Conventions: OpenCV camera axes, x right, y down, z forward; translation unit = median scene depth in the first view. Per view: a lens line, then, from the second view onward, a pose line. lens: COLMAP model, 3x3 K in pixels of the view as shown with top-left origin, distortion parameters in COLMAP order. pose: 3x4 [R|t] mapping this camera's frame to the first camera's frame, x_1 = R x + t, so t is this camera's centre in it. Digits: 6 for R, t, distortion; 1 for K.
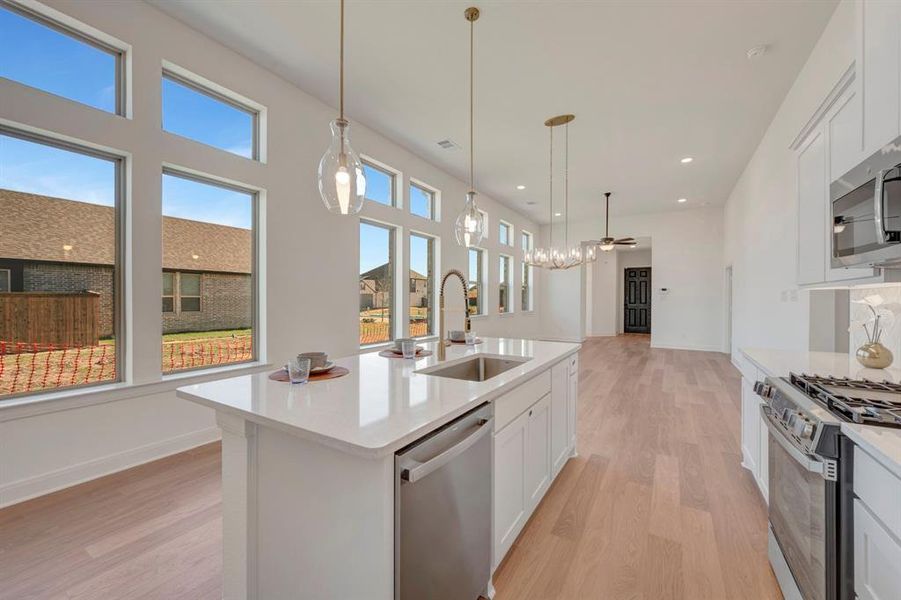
lens RADIAL K [[357.1, 0, 454.0], [0, 357.1, 301.4], [0, 0, 1]] dist [0.000298, 0.000144]
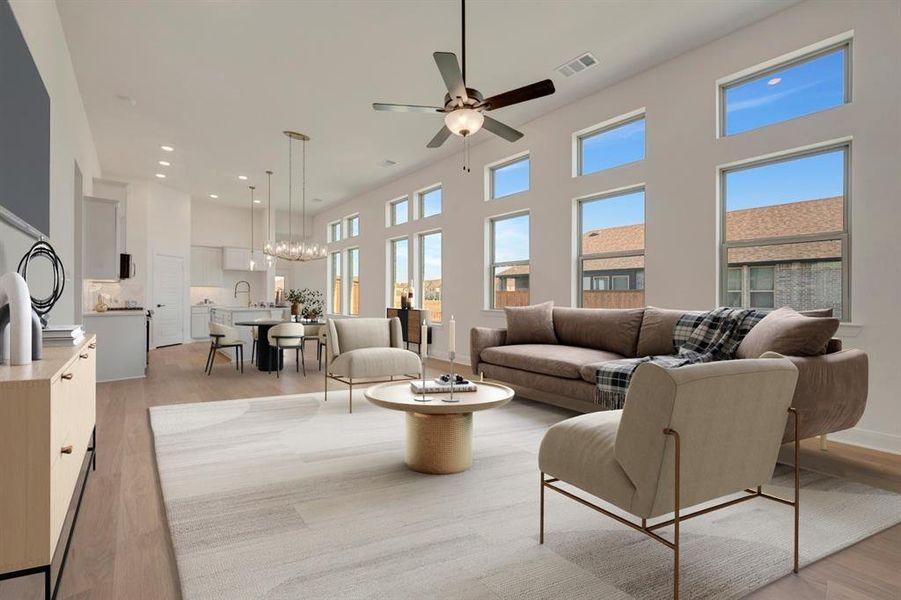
lens RADIAL K [[350.1, 0, 454.2], [0, 350.1, 292.8], [0, 0, 1]] dist [-0.000222, -0.000030]
pose [[-0.277226, -0.006996, -0.960779, 1.973536], [-0.012051, 0.999920, -0.003803, 0.021848], [0.960729, 0.010524, -0.277289, 2.837850]]
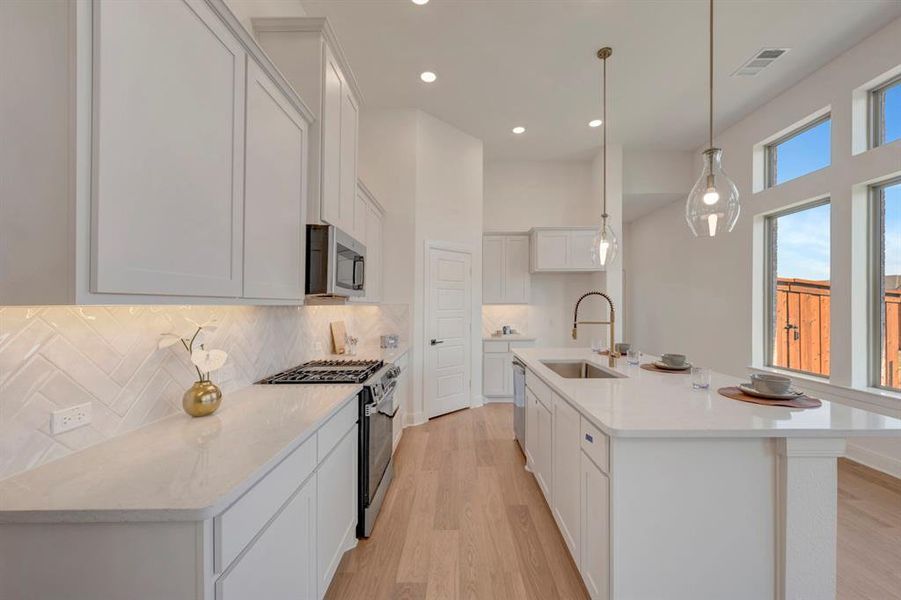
lens RADIAL K [[357.1, 0, 454.0], [0, 357.1, 301.4], [0, 0, 1]] dist [0.000298, 0.000144]
pose [[-0.860128, -0.005236, -0.510051, 0.747579], [-0.006884, 0.999975, 0.001343, -0.031931], [0.510032, 0.004666, -0.860143, 1.289450]]
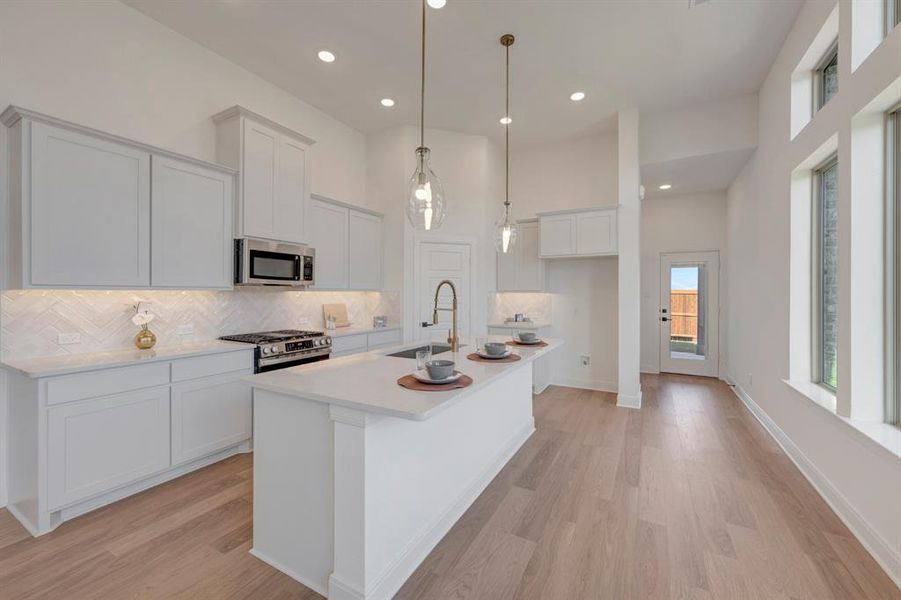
lens RADIAL K [[353.2, 0, 453.9], [0, 353.2, 288.8], [0, 0, 1]] dist [-0.000330, 0.000067]
pose [[-0.999195, -0.008696, -0.039170, 0.019656], [-0.008914, 0.999946, 0.005394, -0.039656], [0.039121, 0.005739, -0.999218, 1.642374]]
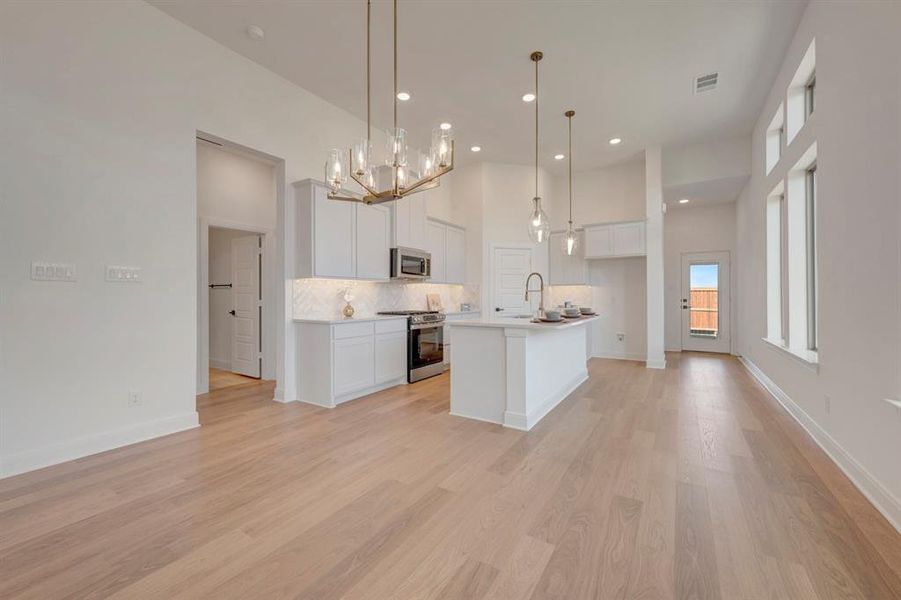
lens RADIAL K [[350.1, 0, 454.2], [0, 350.1, 292.8], [0, 0, 1]] dist [-0.000222, -0.000030]
pose [[-0.999716, -0.001062, 0.023802, 0.304716], [-0.000912, 0.999980, 0.006317, 0.018491], [-0.023808, 0.006293, -0.999697, 2.176972]]
